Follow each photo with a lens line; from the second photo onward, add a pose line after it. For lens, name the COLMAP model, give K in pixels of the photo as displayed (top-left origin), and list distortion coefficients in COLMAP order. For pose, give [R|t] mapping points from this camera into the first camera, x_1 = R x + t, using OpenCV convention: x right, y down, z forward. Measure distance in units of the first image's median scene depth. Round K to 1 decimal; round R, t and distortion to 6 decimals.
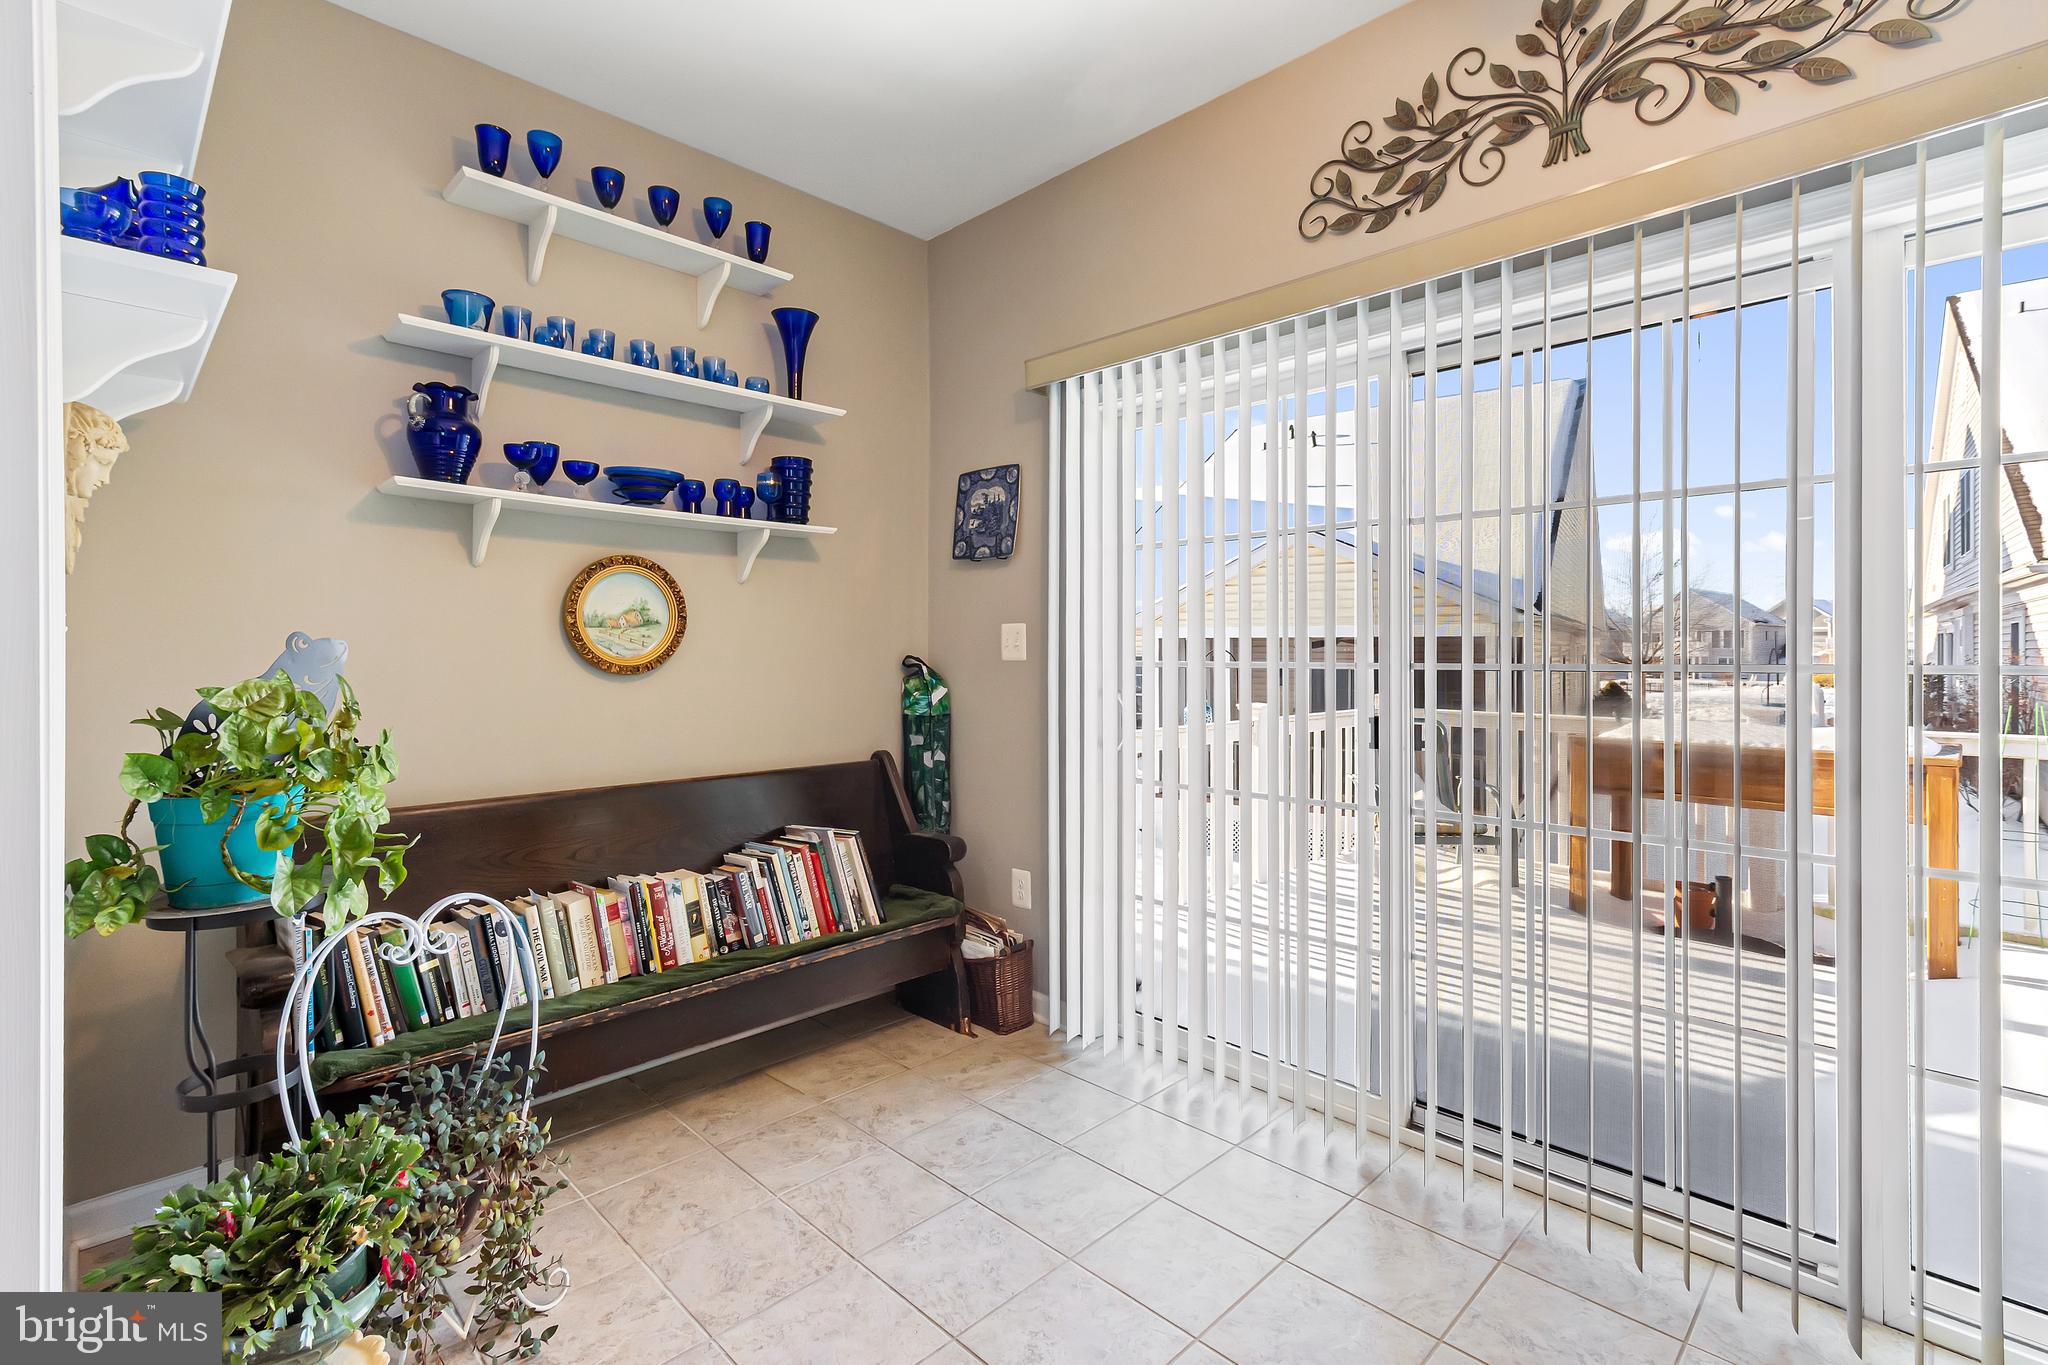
lens RADIAL K [[941.3, 0, 1012.0], [0, 941.3, 653.4], [0, 0, 1]] dist [0.003650, -0.001923]
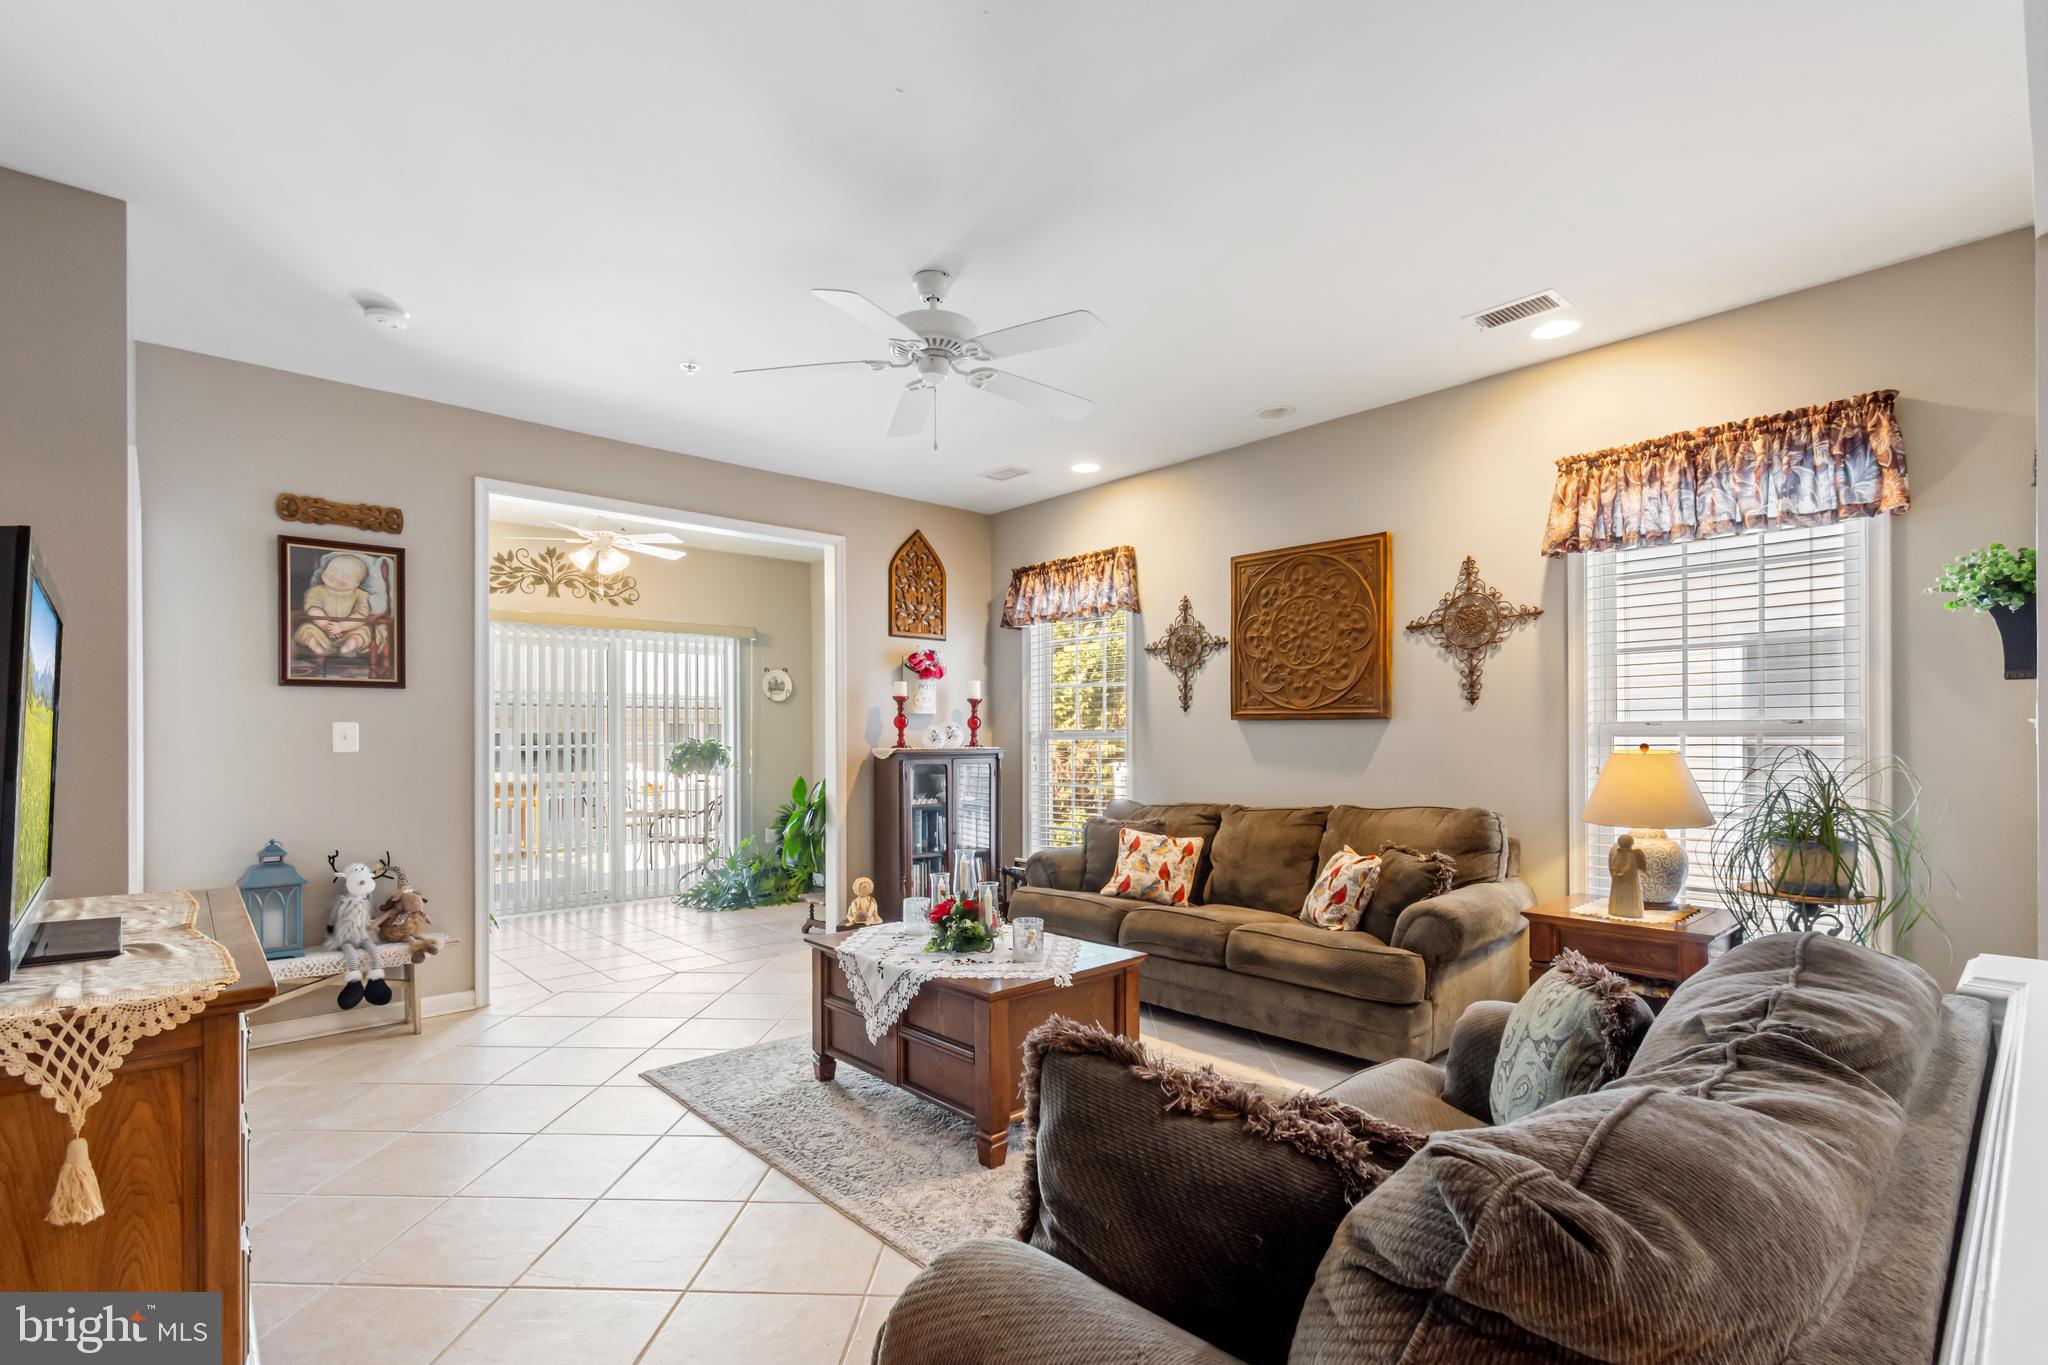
lens RADIAL K [[941.3, 0, 1028.0], [0, 941.3, 741.2], [0, 0, 1]] dist [0.003650, -0.001923]
pose [[0.035135, -0.002107, 0.999380, -2.638627], [0.008155, 0.999965, 0.001821, 0.003761], [-0.999349, 0.008086, 0.035151, -0.790482]]
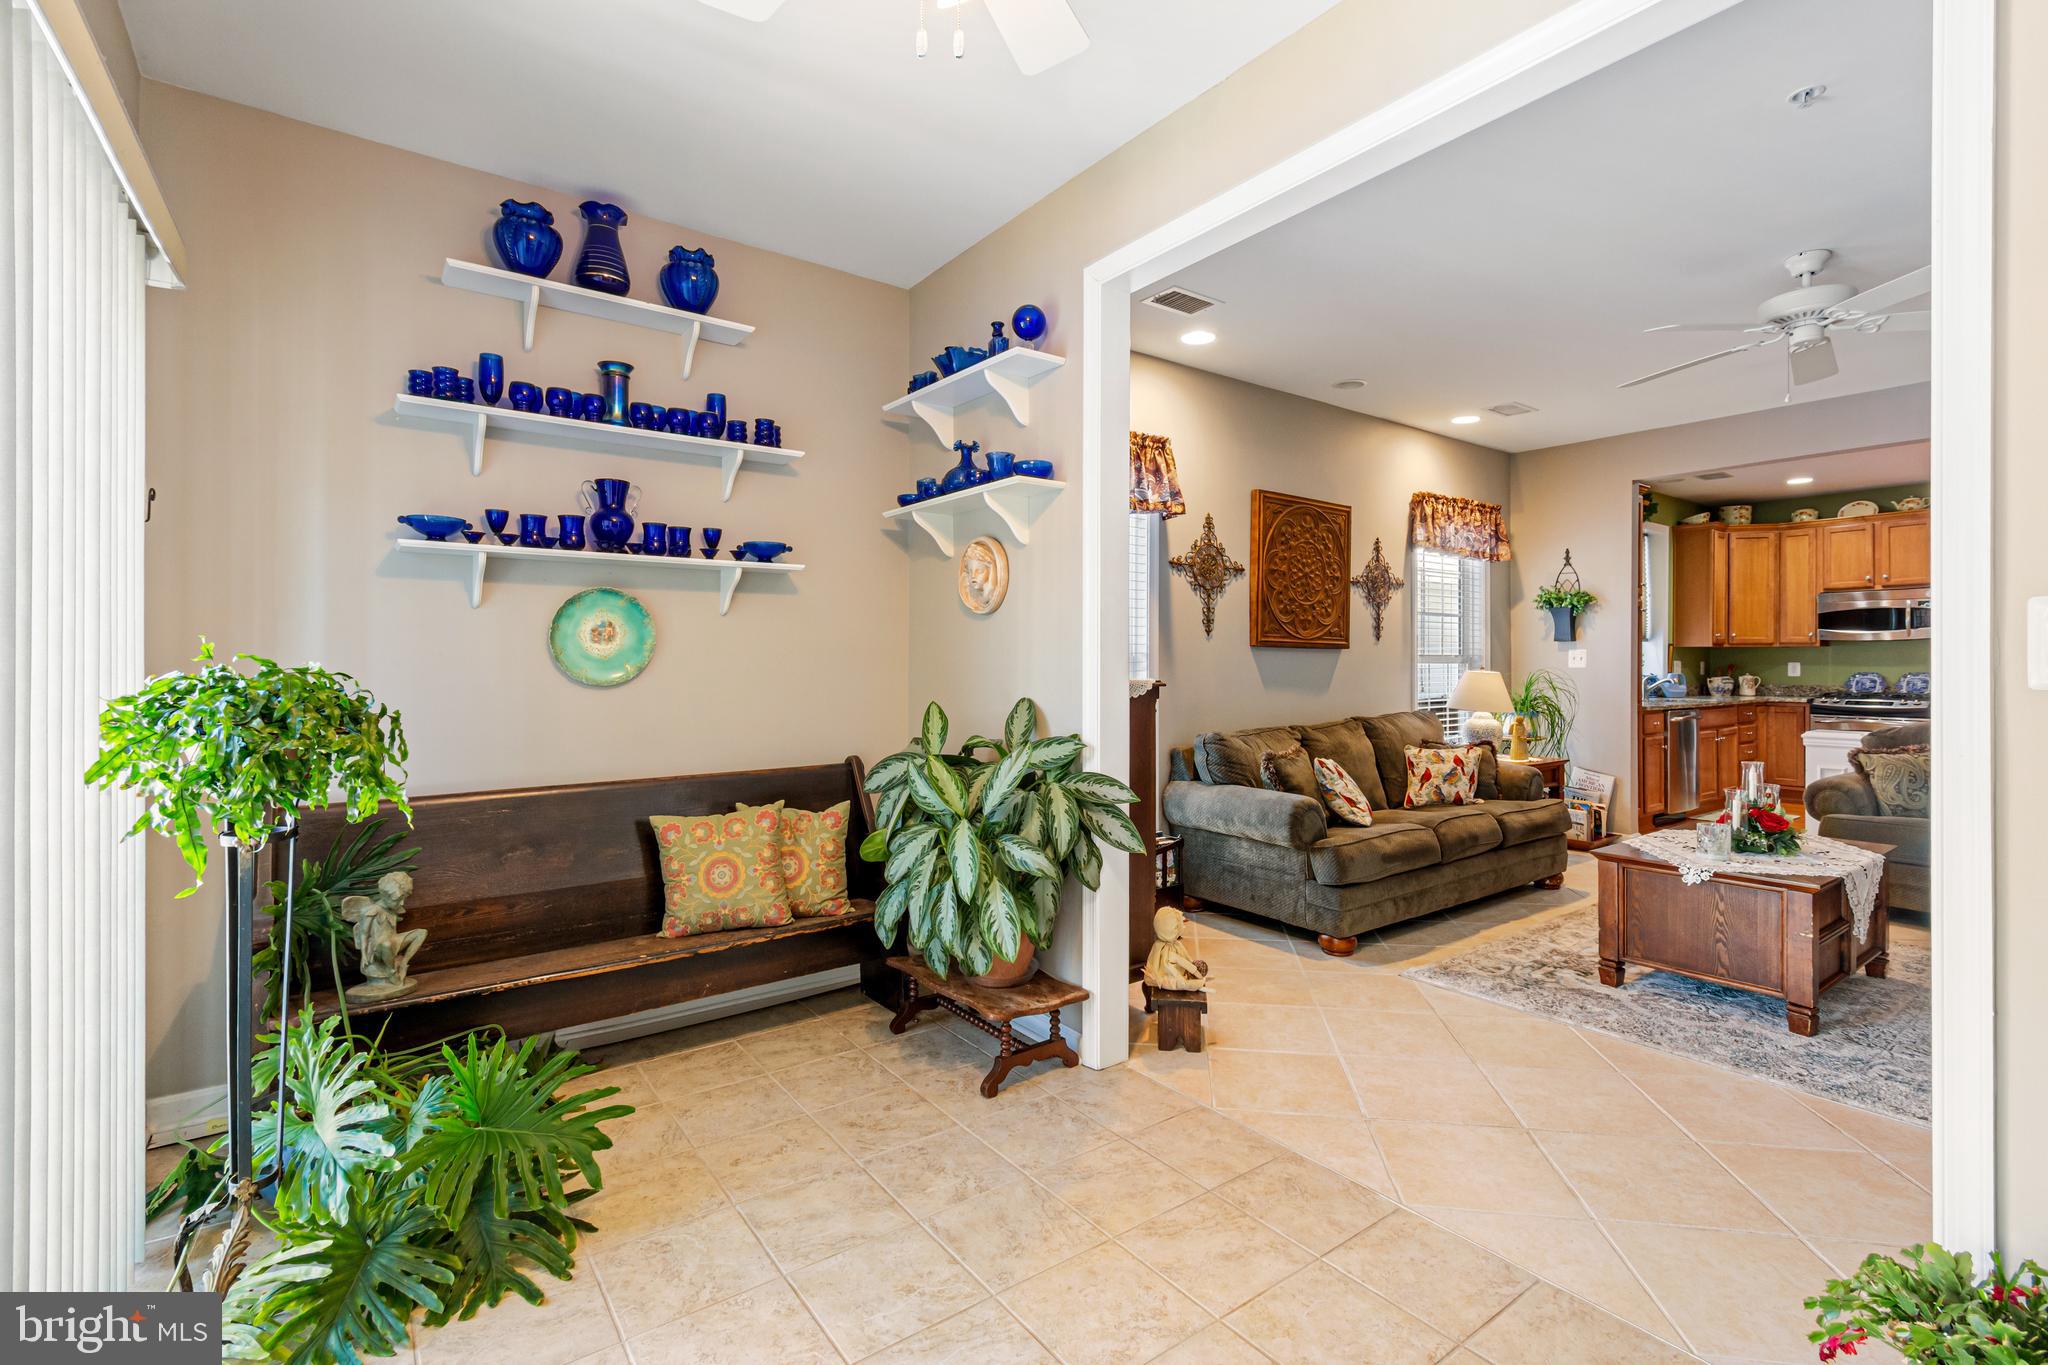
lens RADIAL K [[941.3, 0, 1045.2], [0, 941.3, 657.4], [0, 0, 1]] dist [0.003650, -0.001923]
pose [[-0.990801, 0.002527, 0.135303, -0.039430], [0.002156, 0.999994, -0.002887, -0.004452], [-0.135310, -0.002569, -0.990800, 1.301226]]
